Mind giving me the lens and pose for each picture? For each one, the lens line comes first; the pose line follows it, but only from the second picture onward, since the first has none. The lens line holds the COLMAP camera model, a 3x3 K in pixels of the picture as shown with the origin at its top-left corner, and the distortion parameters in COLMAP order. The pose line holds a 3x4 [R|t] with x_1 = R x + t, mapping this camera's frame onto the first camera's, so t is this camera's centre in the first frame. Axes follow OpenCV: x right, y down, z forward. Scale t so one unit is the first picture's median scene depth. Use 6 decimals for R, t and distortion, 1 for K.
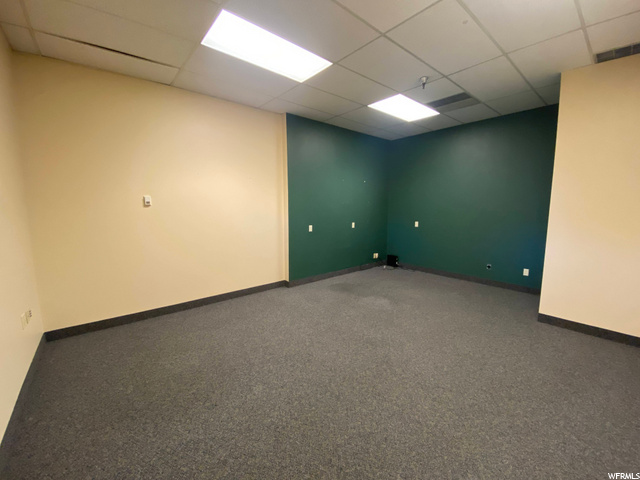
lens RADIAL K [[257.8, 0, 320.1], [0, 257.8, 240.0], [0, 0, 1]] dist [-0.001997, -0.009287]
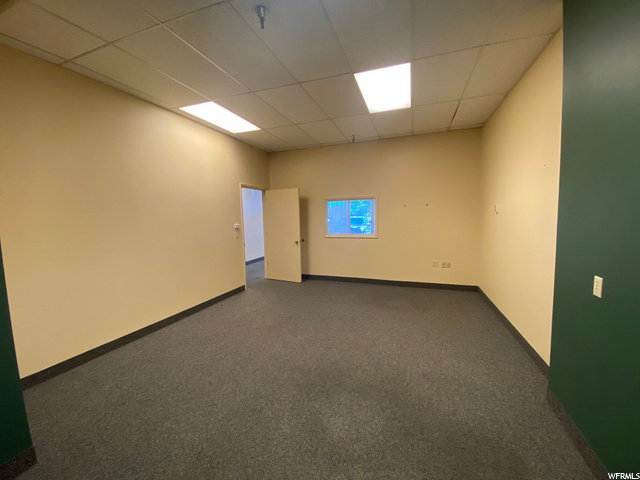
lens RADIAL K [[257.8, 0, 318.8], [0, 257.8, 238.9], [0, 0, 1]] dist [-0.001997, -0.009287]
pose [[-0.868028, 0.067643, -0.491885, 0.608473], [-0.038094, 0.978683, 0.201811, -0.229086], [0.495051, 0.193915, -0.846948, 1.662386]]
